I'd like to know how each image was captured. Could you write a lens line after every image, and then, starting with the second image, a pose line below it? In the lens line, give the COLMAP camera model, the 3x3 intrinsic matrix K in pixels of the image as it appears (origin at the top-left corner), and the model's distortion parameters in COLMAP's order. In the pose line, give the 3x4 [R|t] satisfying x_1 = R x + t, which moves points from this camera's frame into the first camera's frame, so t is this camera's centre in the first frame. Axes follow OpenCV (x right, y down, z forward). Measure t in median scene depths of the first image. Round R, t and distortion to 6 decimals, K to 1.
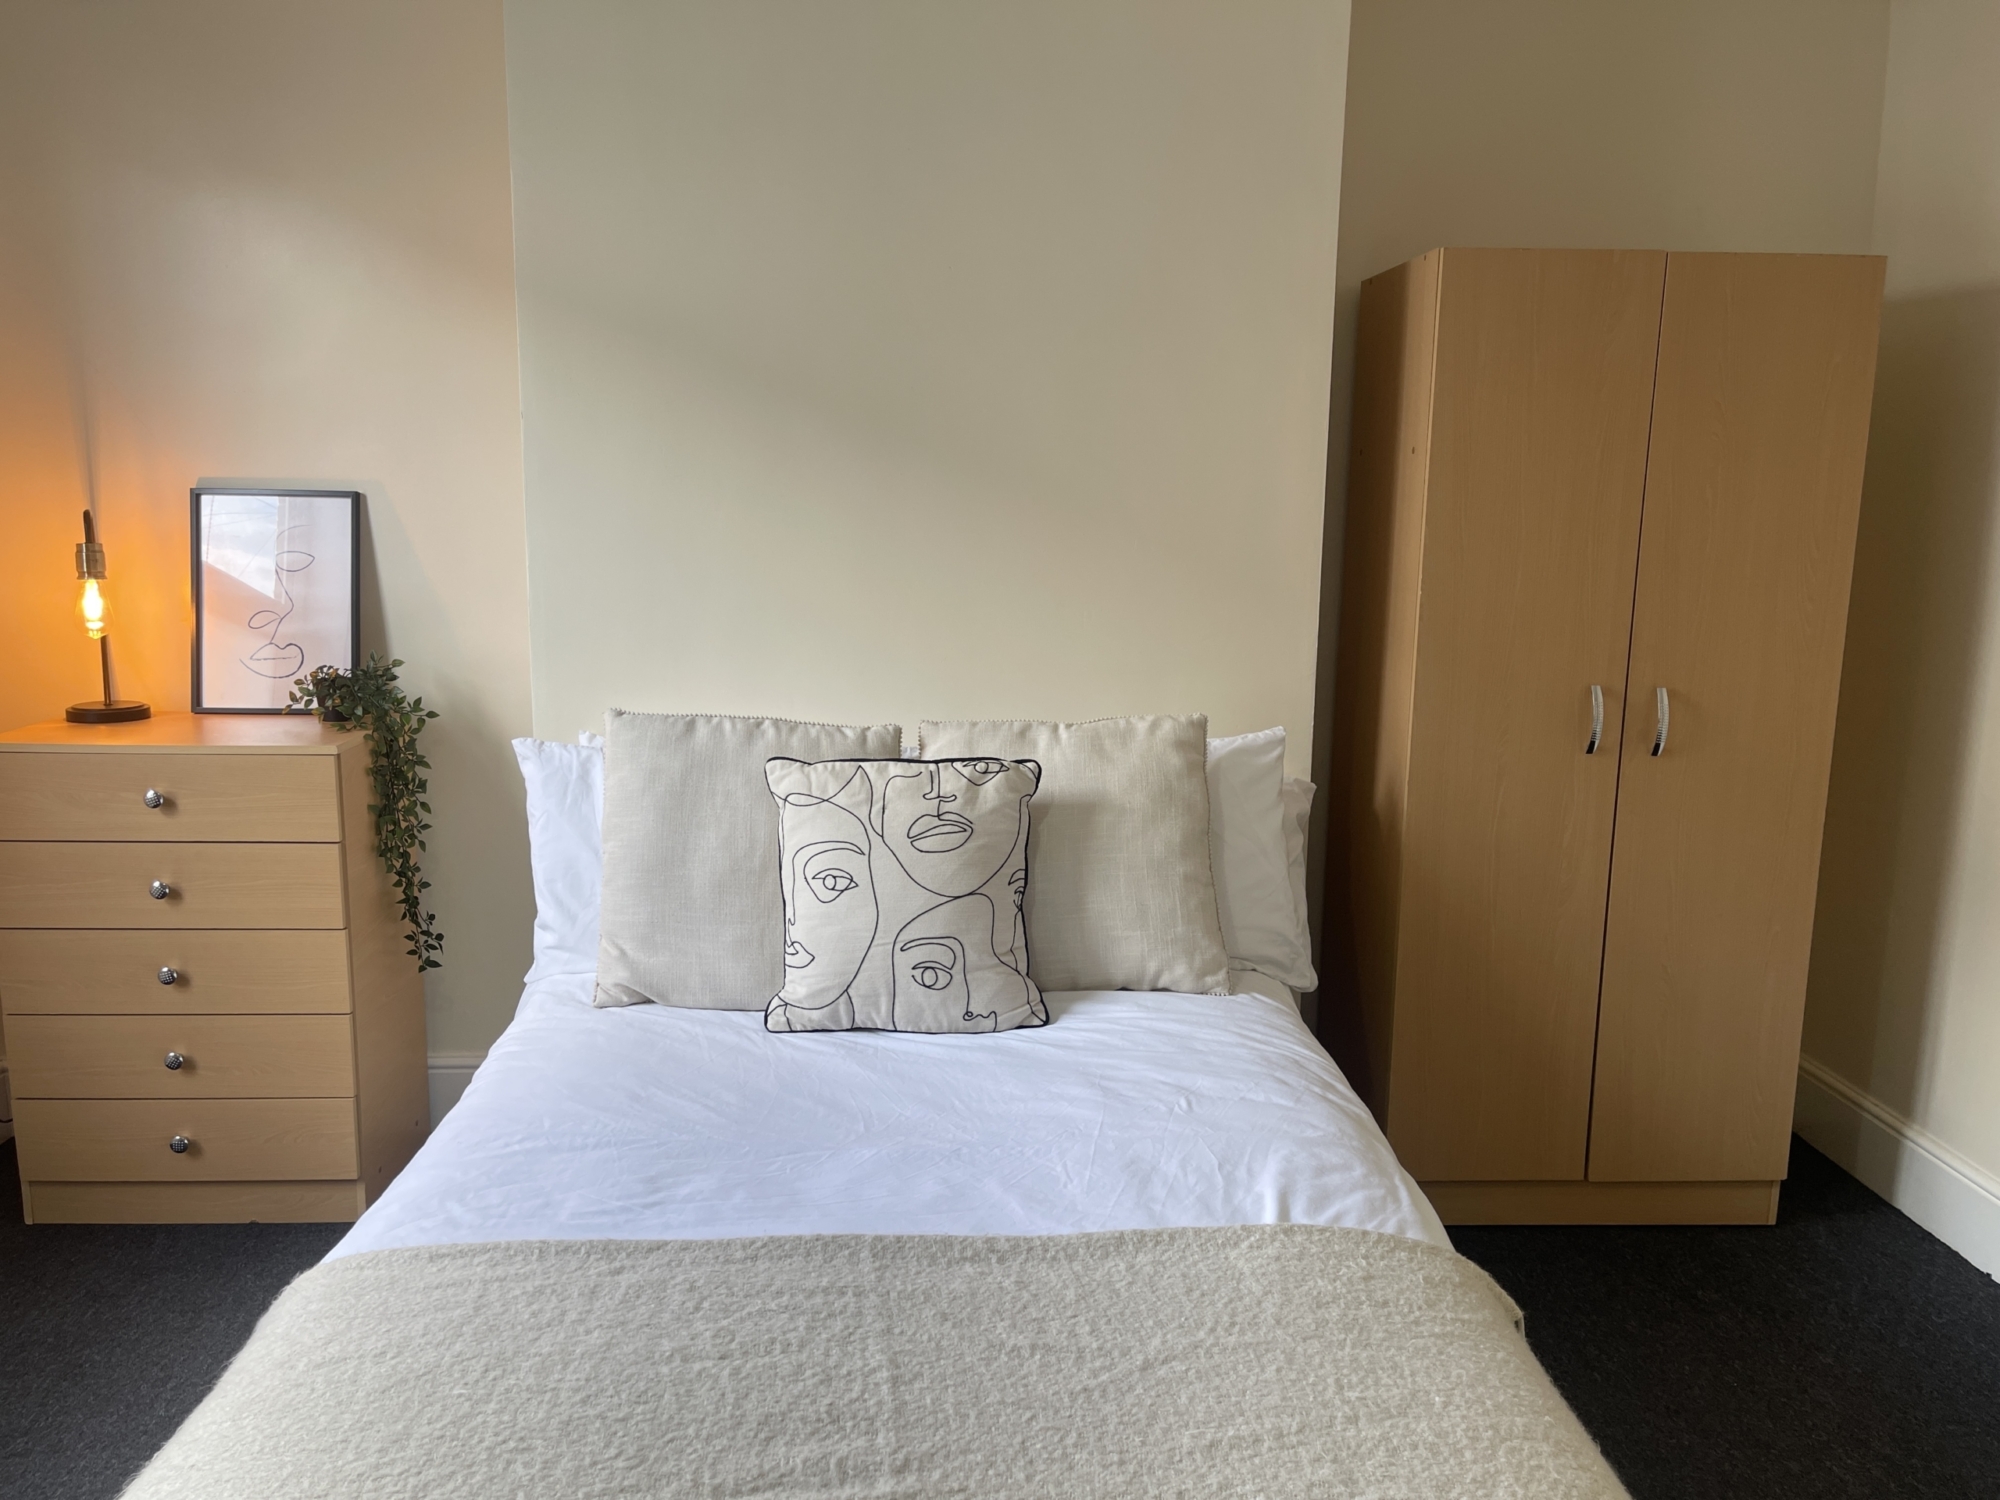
lens RADIAL K [[1493.4, 0, 1000.0], [0, 1493.4, 750.0], [0, 0, 1]] dist [0.123475, -0.171703]
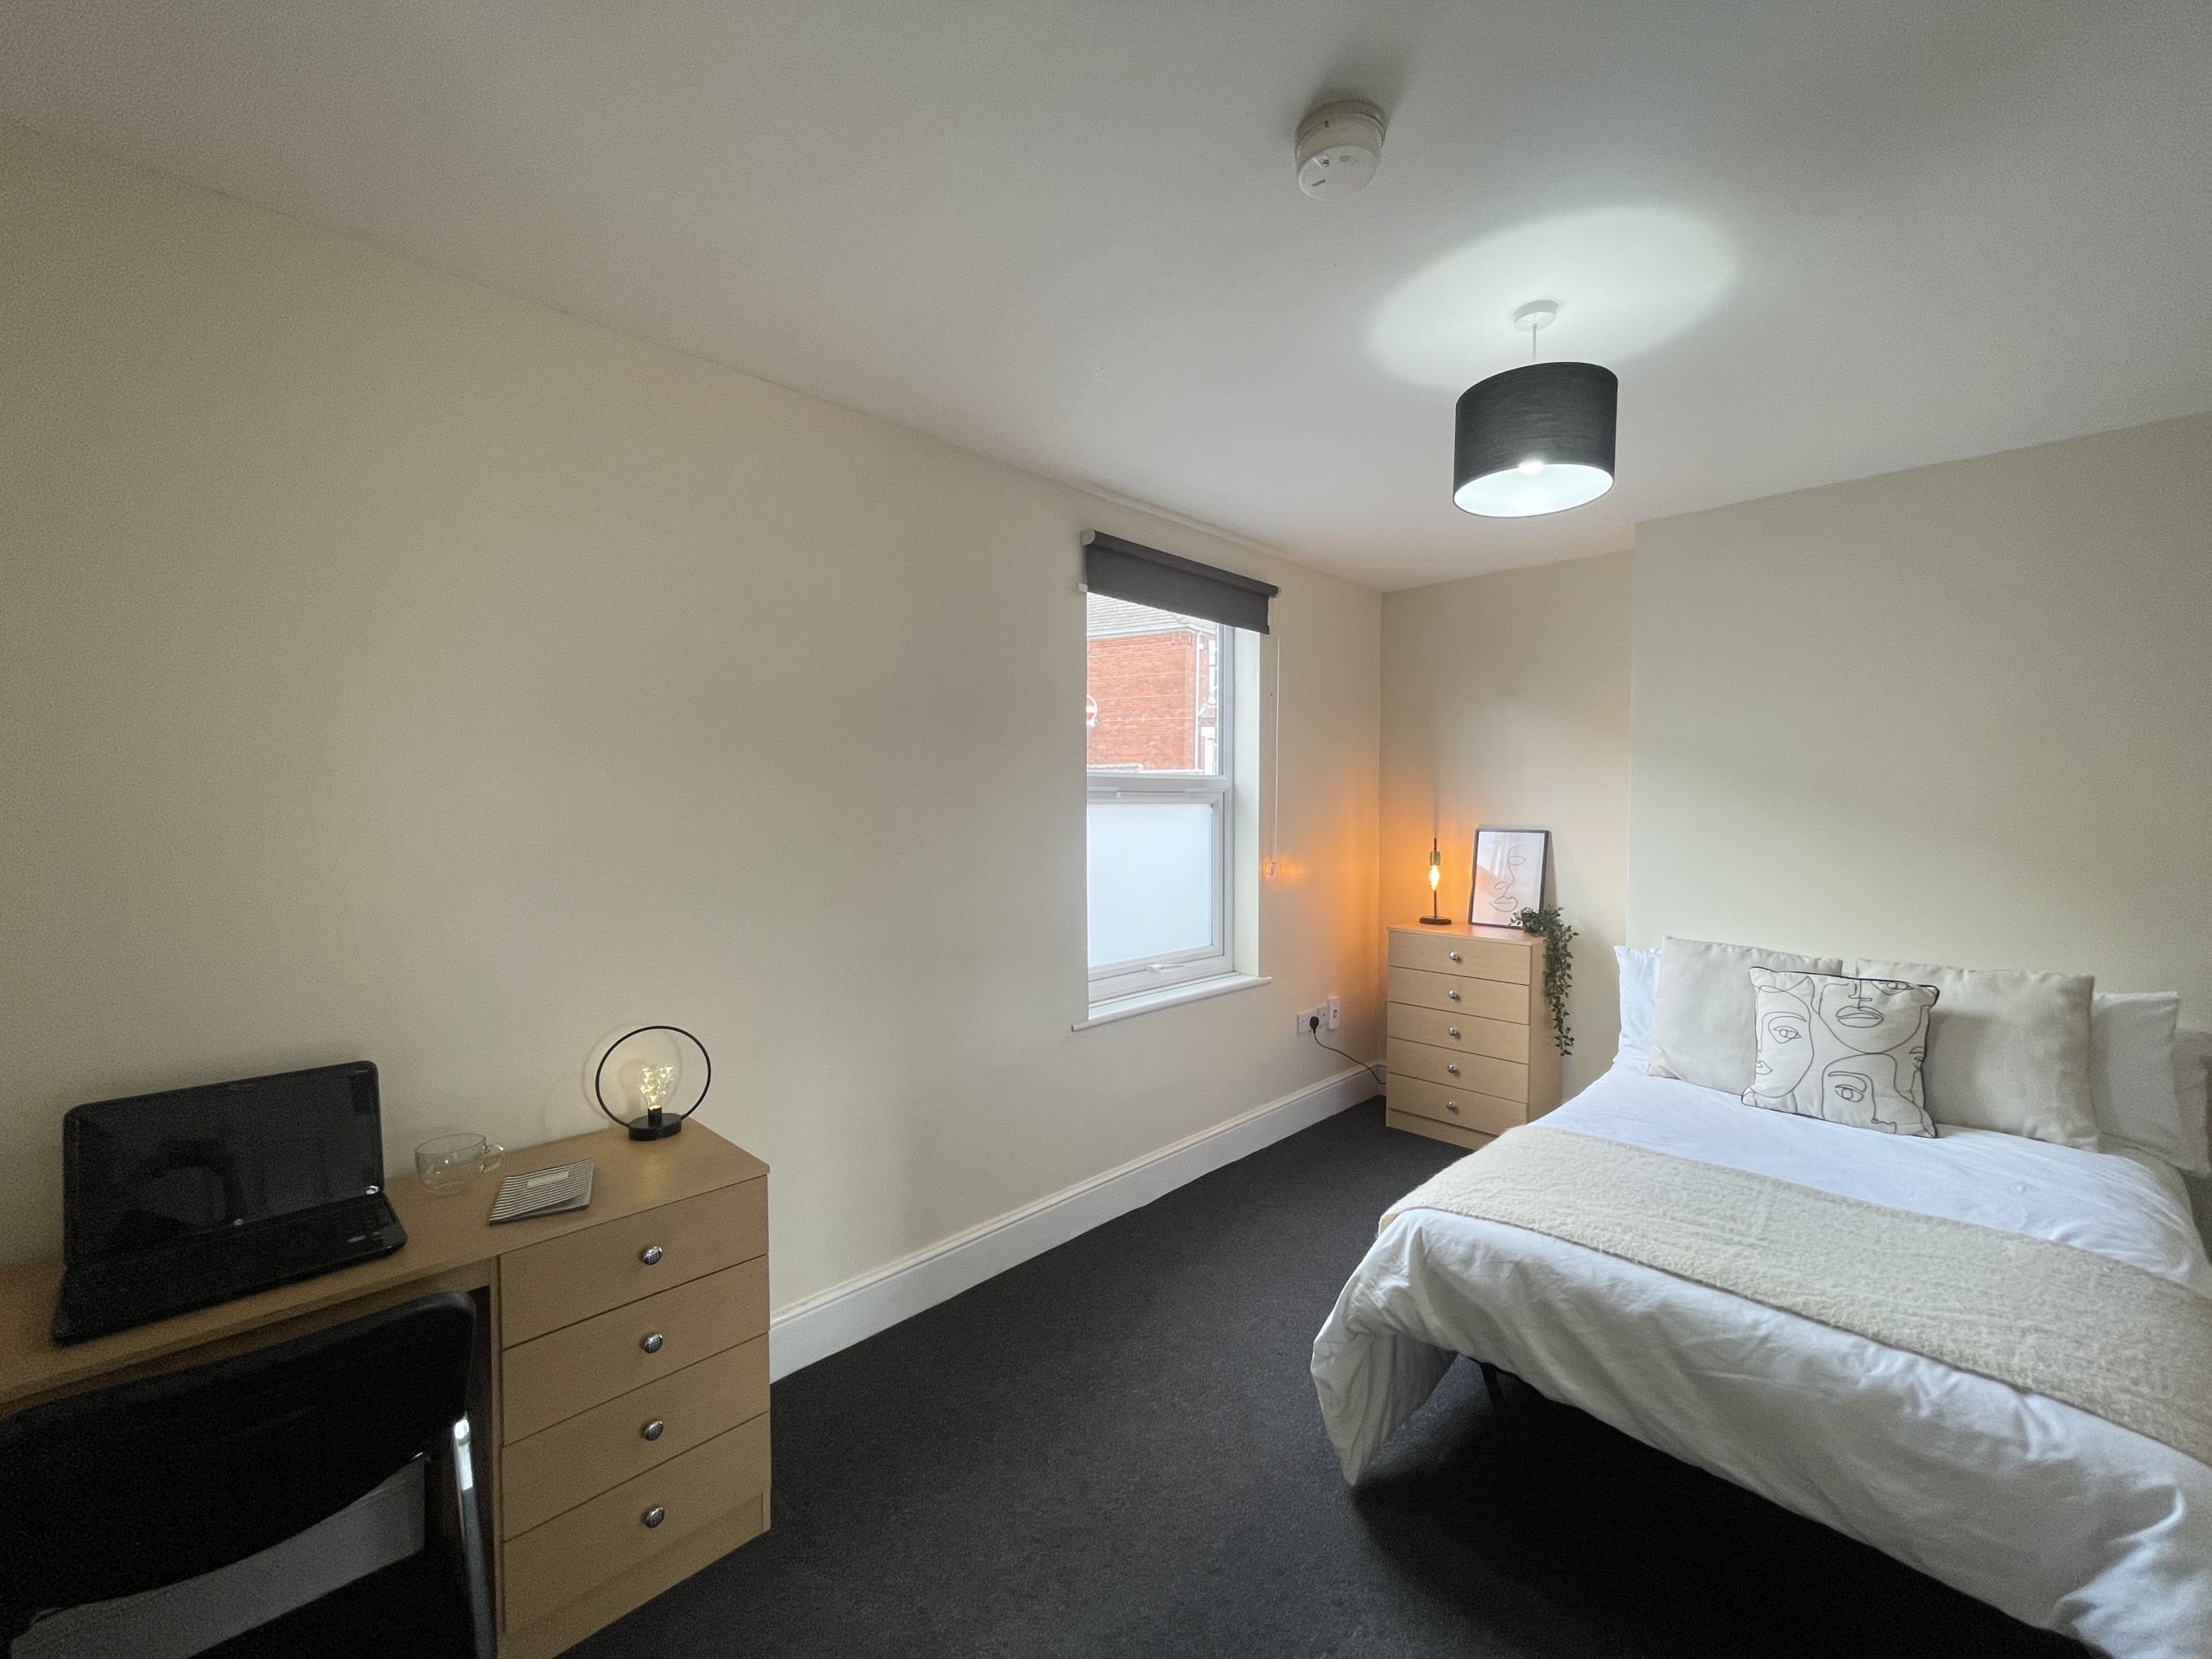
lens RADIAL K [[898.0, 0, 1106.0], [0, 898.0, 829.5], [0, 0, 1]] dist [0.010032, 0.000069]
pose [[0.666371, 0.007397, -0.745584, 0.165198], [-0.122231, 0.987507, -0.099447, 0.049299], [0.735534, 0.157402, 0.658950, -0.442952]]
